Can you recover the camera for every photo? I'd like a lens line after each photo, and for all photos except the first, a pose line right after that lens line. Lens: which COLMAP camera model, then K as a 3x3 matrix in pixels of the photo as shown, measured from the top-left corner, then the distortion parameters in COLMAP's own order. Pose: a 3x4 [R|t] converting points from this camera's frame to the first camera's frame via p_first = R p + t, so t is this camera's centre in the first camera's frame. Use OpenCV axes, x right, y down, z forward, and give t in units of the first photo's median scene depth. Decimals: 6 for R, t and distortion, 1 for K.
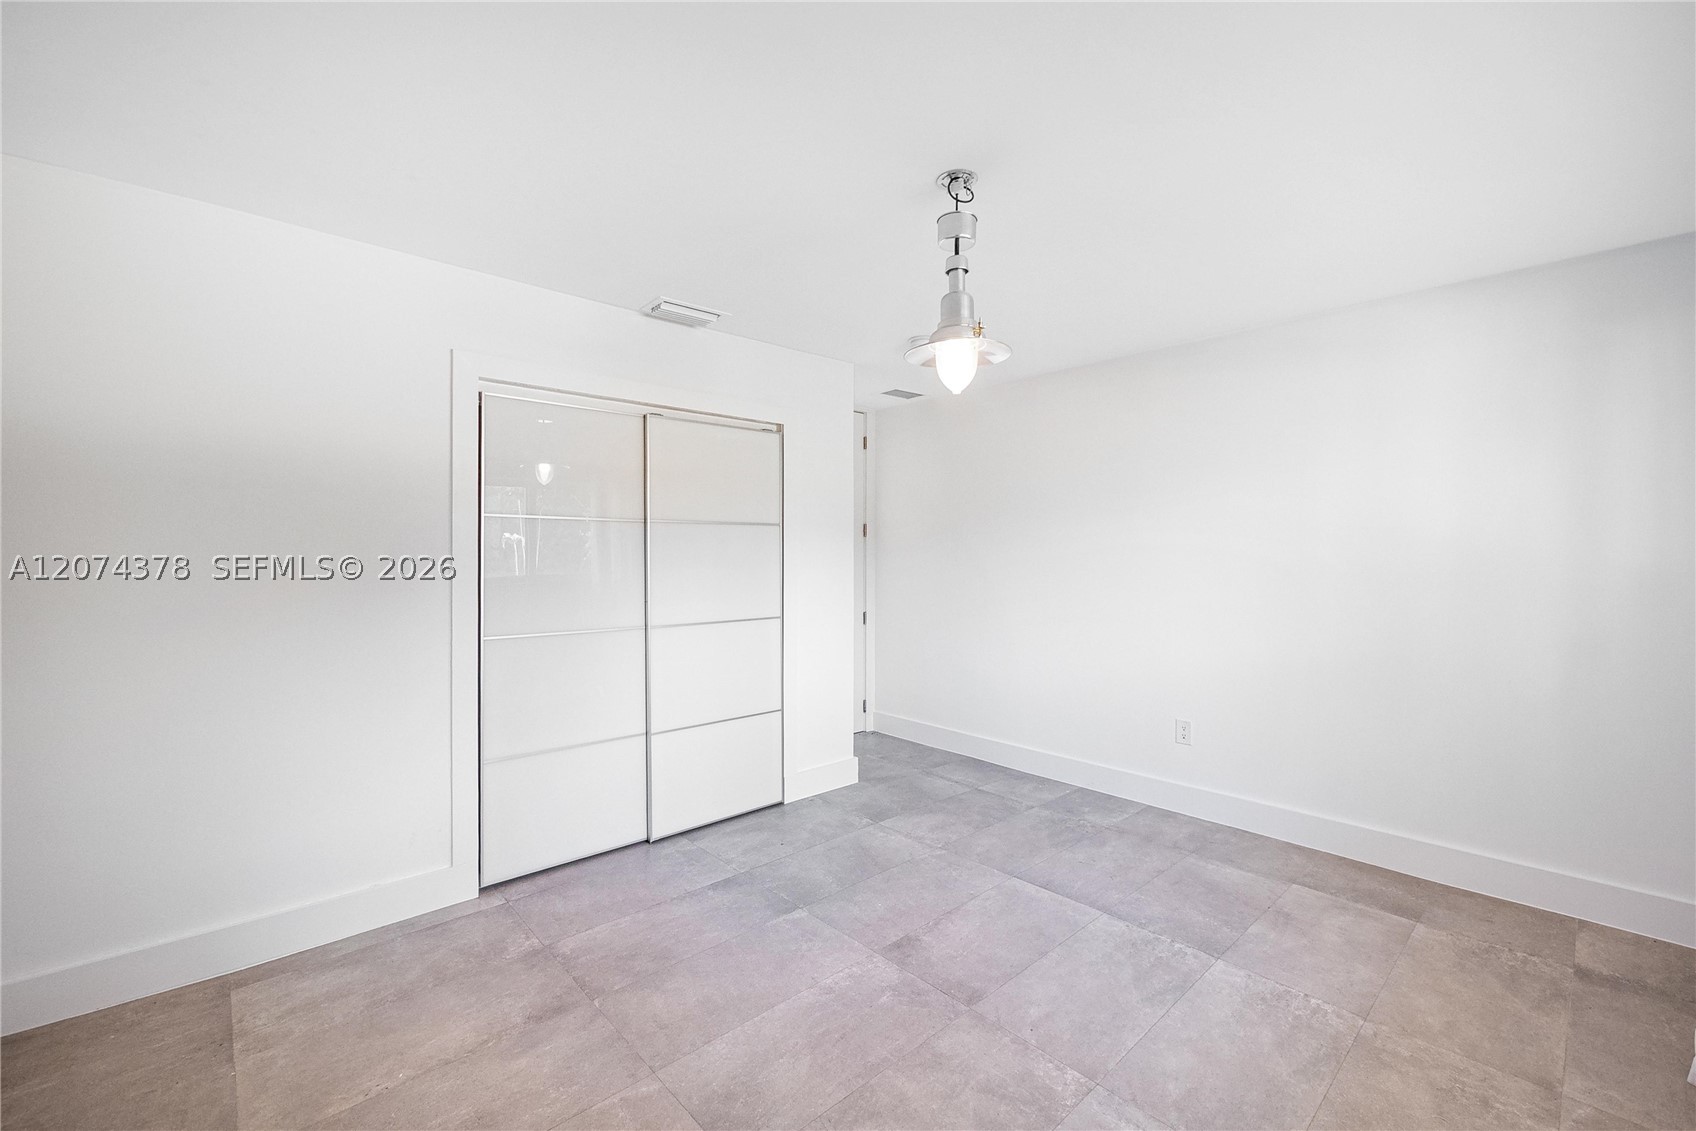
lens RADIAL K [[696.8, 0, 848.3], [0, 696.8, 559.3], [0, 0, 1]] dist [-0.000124, 0.000043]
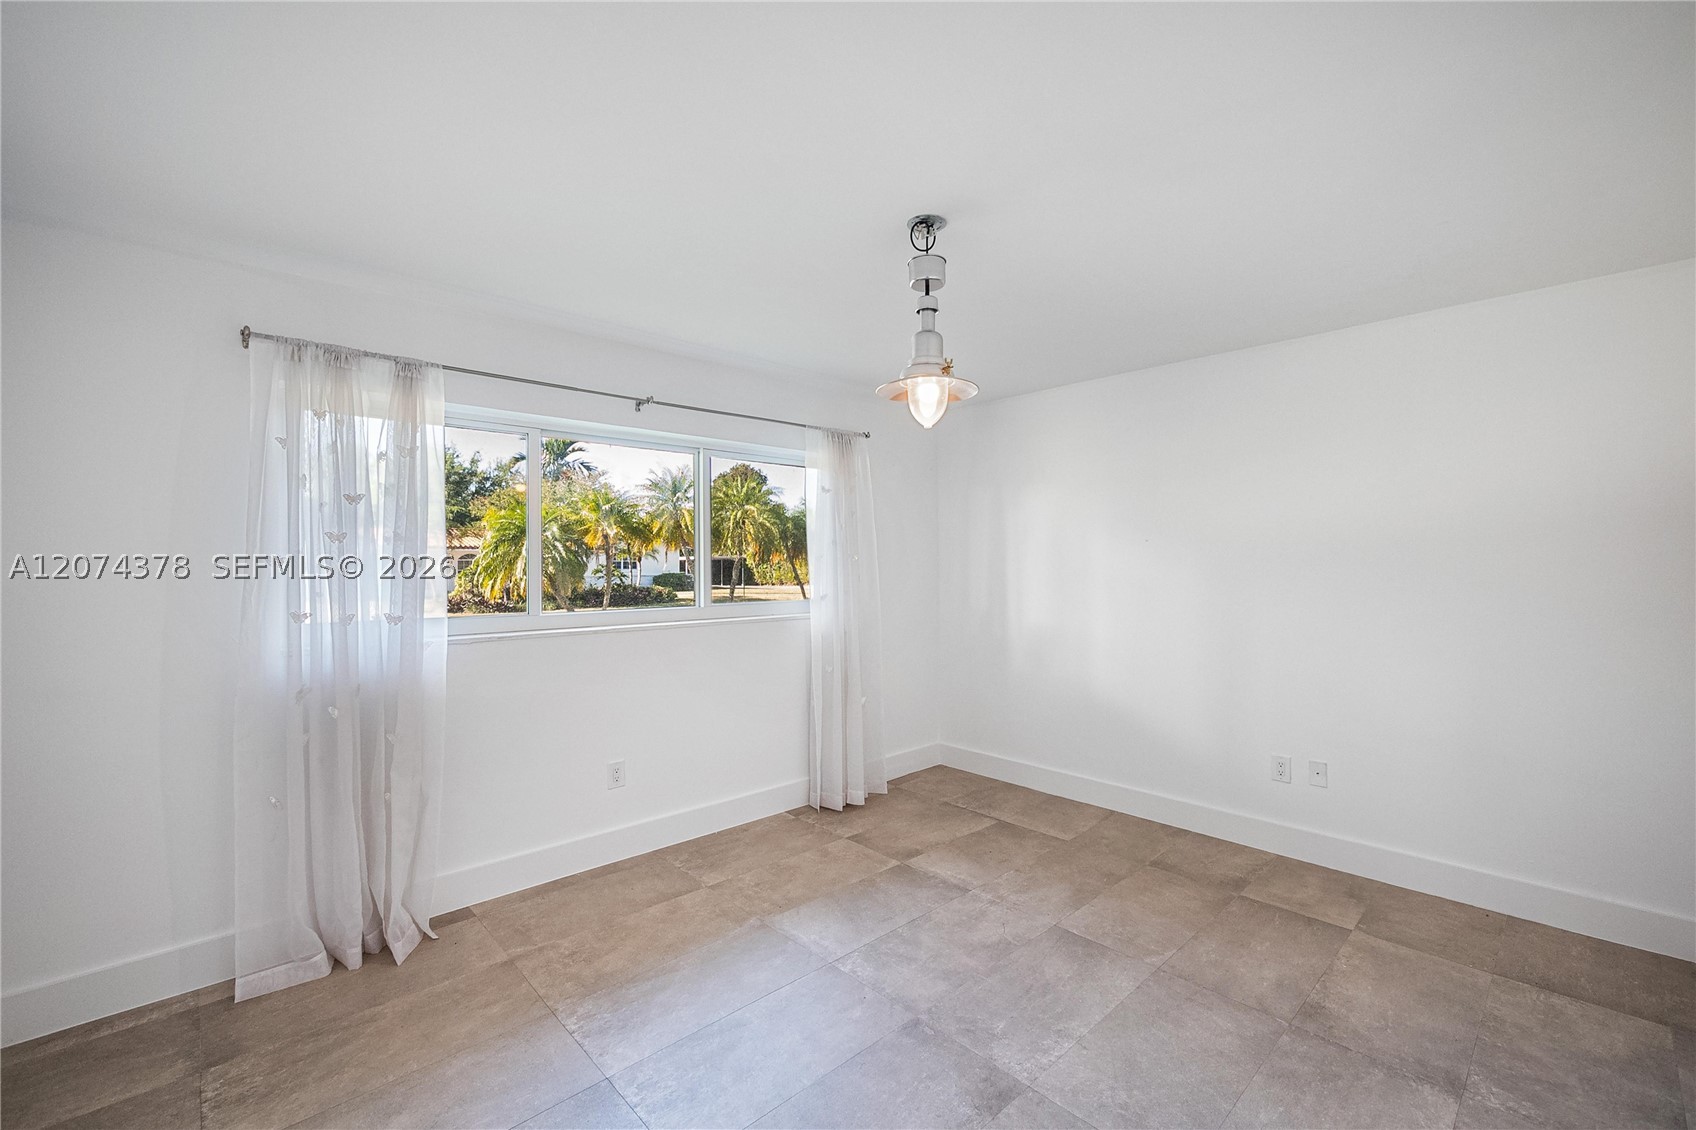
lens RADIAL K [[696.8, 0, 847.5], [0, 696.8, 564.0], [0, 0, 1]] dist [-0.000124, 0.000043]
pose [[-0.999977, 0.001942, -0.006527, 0.283552], [0.001856, 0.999911, 0.013177, -0.048062], [0.006552, 0.013165, -0.999892, 2.032385]]
